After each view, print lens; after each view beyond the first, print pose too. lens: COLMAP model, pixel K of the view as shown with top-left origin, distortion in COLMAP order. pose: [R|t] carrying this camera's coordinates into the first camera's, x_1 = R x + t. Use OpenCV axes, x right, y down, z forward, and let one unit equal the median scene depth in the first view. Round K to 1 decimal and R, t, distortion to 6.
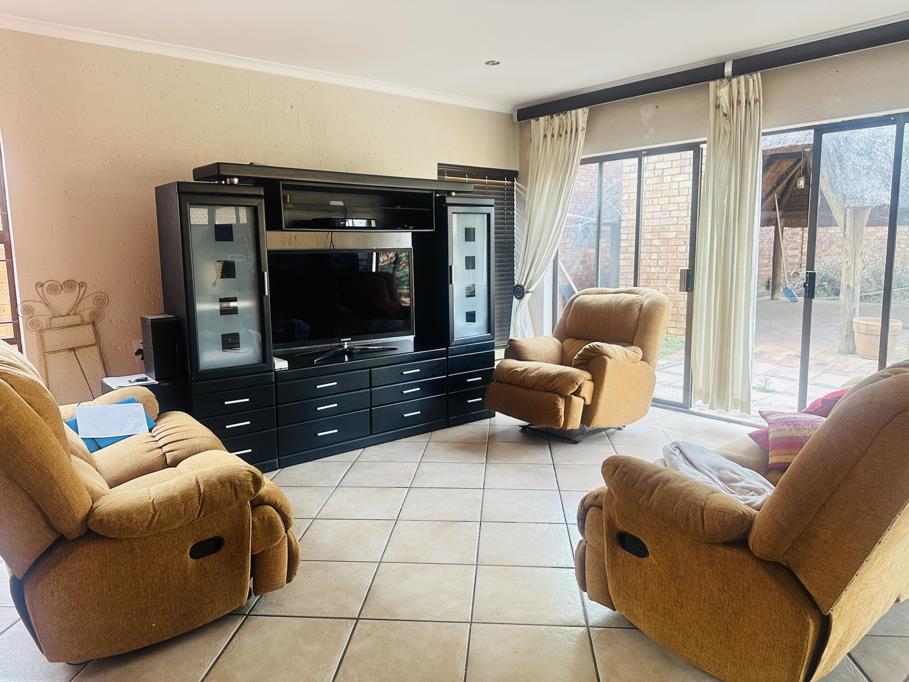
lens RADIAL K [[645.1, 0, 460.5], [0, 645.1, 339.3], [0, 0, 1]] dist [0.103348, -0.145237]
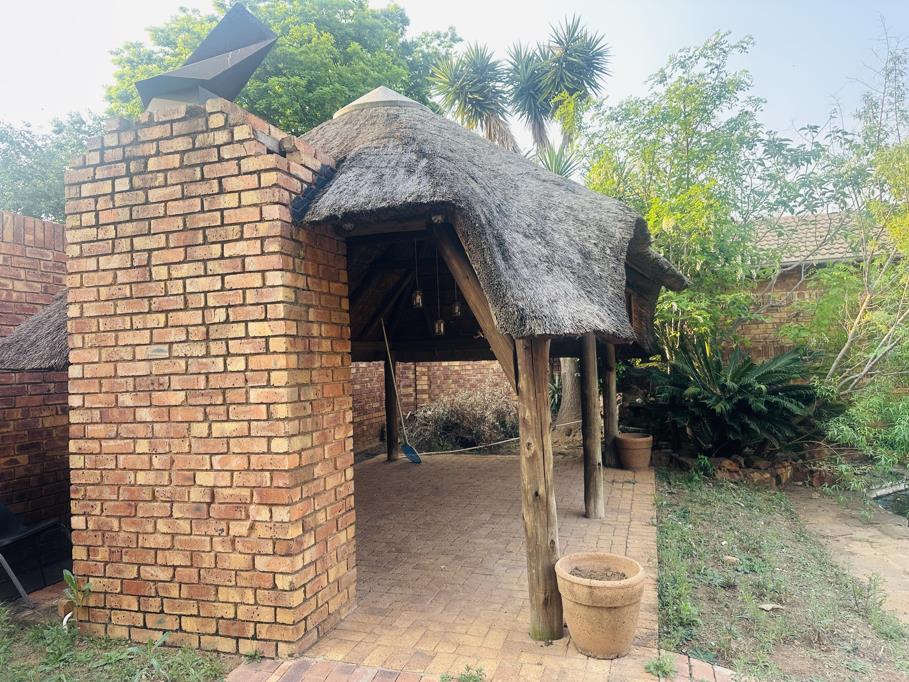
lens RADIAL K [[645.1, 0, 460.5], [0, 645.1, 339.3], [0, 0, 1]] dist [0.103348, -0.145237]
pose [[0.845310, -0.003579, 0.534265, 0.392250], [0.106548, 0.981021, -0.162006, -0.168165], [-0.523545, 0.193870, 0.829648, 0.835106]]
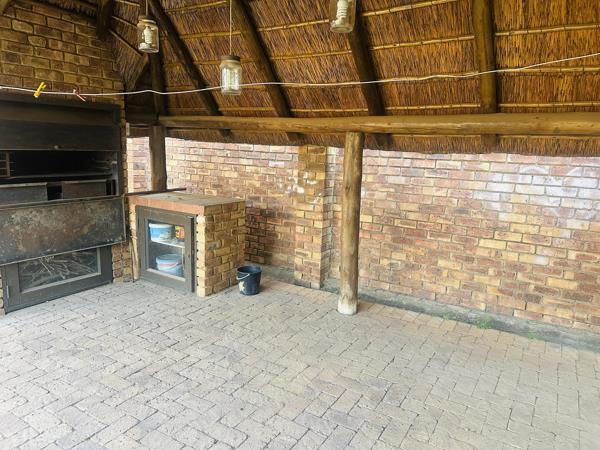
lens RADIAL K [[425.8, 0, 304.0], [0, 425.8, 223.9], [0, 0, 1]] dist [0.103348, -0.145237]
pose [[0.309858, 0.196152, -0.930329, 1.430228], [-0.176425, 0.973356, 0.146463, -0.335878], [0.934271, 0.118751, 0.336208, 1.818153]]
